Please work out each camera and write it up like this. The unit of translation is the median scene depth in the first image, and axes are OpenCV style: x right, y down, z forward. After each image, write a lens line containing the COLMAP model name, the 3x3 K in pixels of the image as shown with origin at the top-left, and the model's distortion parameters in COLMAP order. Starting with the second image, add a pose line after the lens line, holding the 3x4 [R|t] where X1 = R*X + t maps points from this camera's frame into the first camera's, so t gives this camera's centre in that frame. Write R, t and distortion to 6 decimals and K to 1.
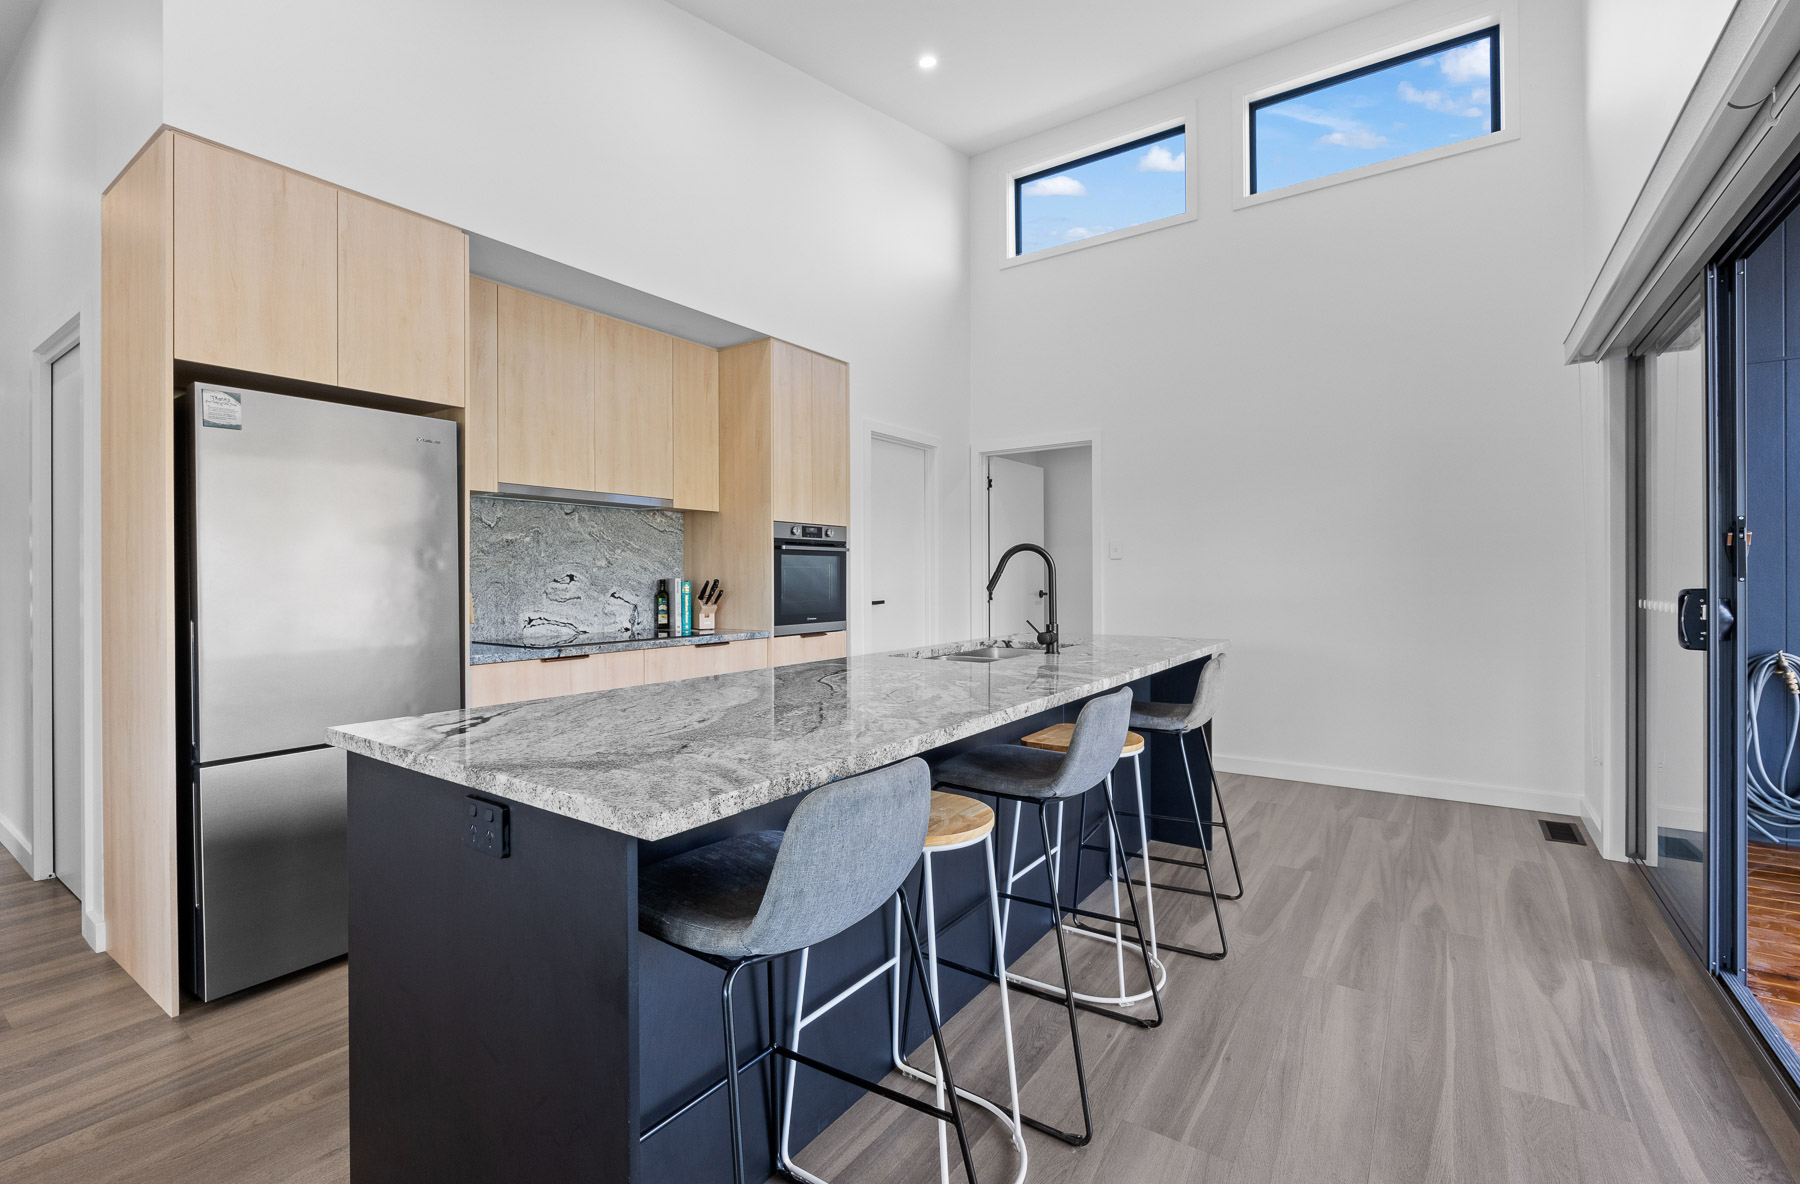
lens RADIAL K [[798.1, 0, 899.3], [0, 798.1, 580.6], [0, 0, 1]] dist [-0.004978, -0.000373]
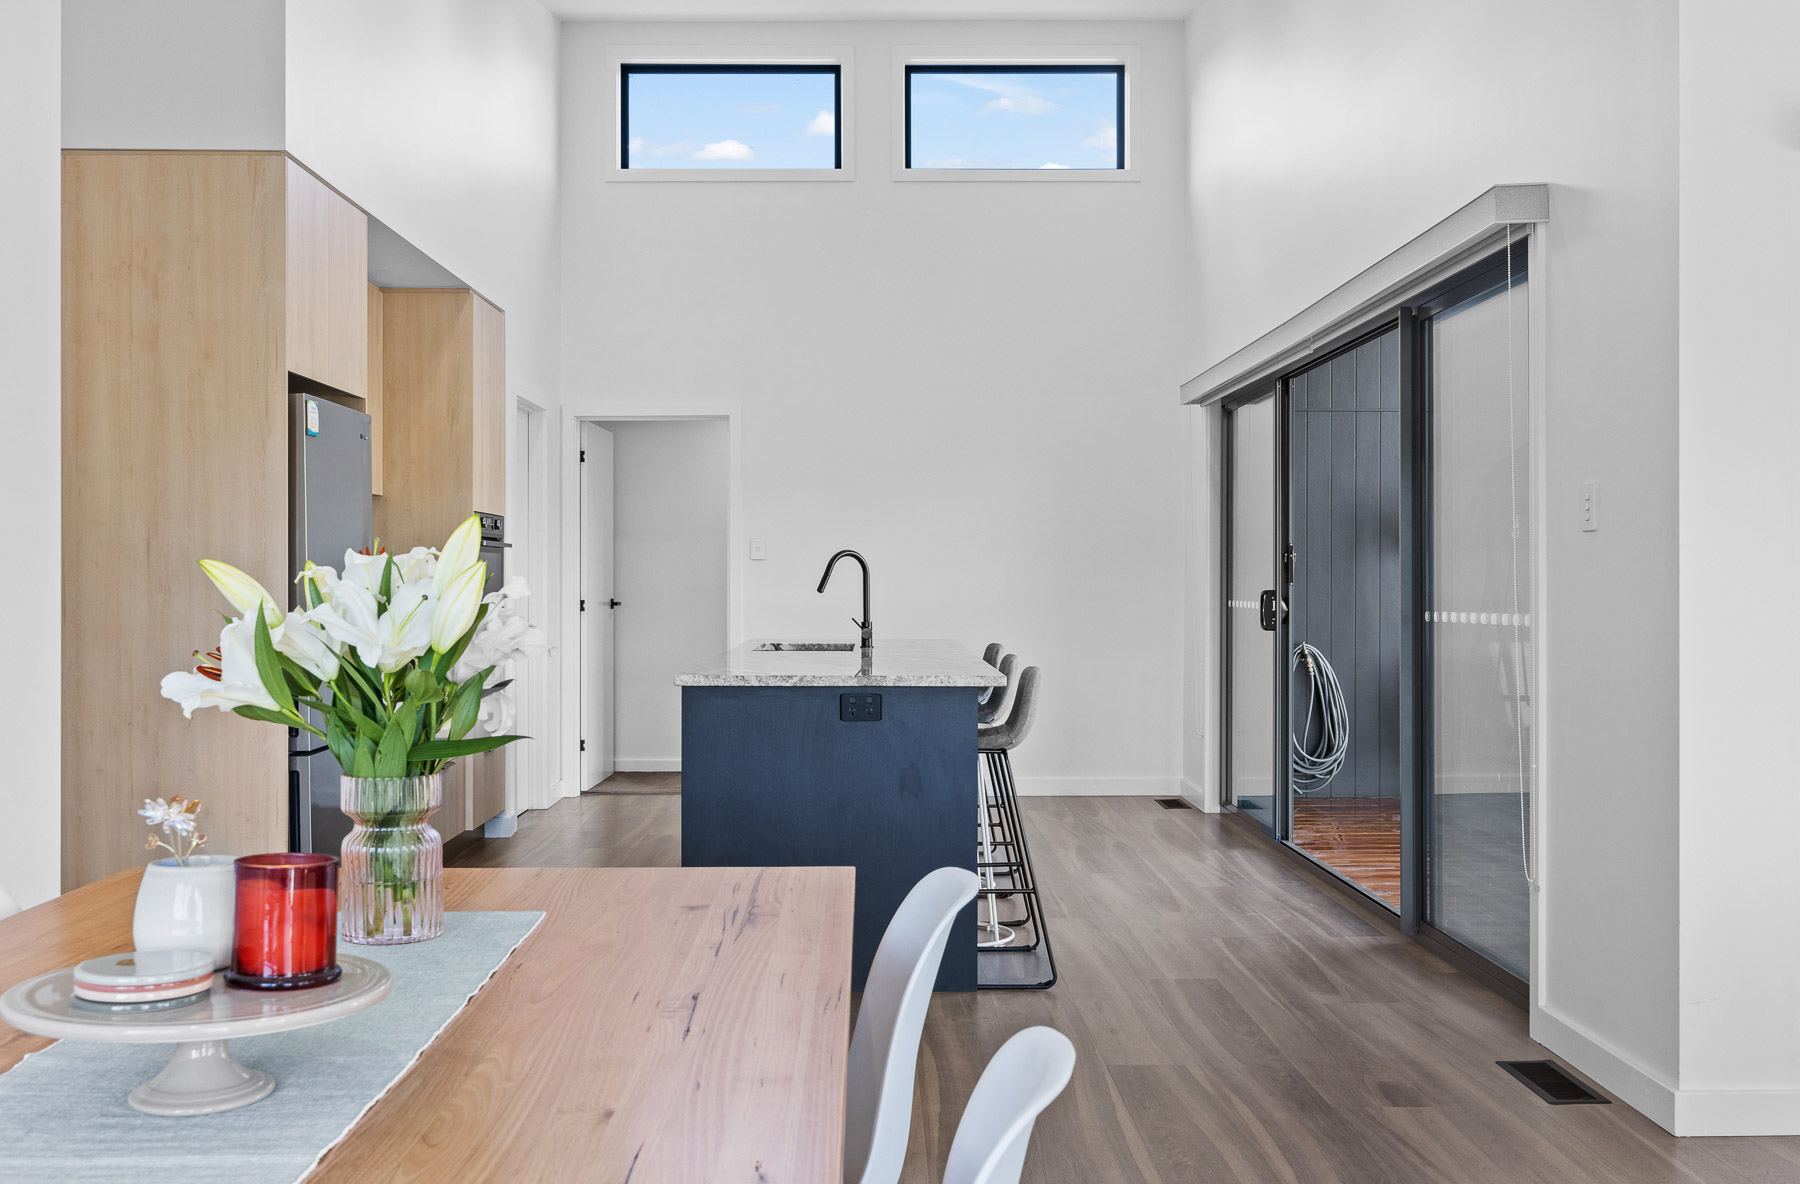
lens RADIAL K [[1734.4, 0, 898.3], [0, 1734.4, 591.7], [0, 0, 1]] dist [0.024899, 0.000000]
pose [[0.813538, 0.001542, 0.581510, -1.214123], [-0.001962, 0.999998, 0.000093, 0.011702], [-0.581509, -0.001217, 0.813539, -1.038461]]
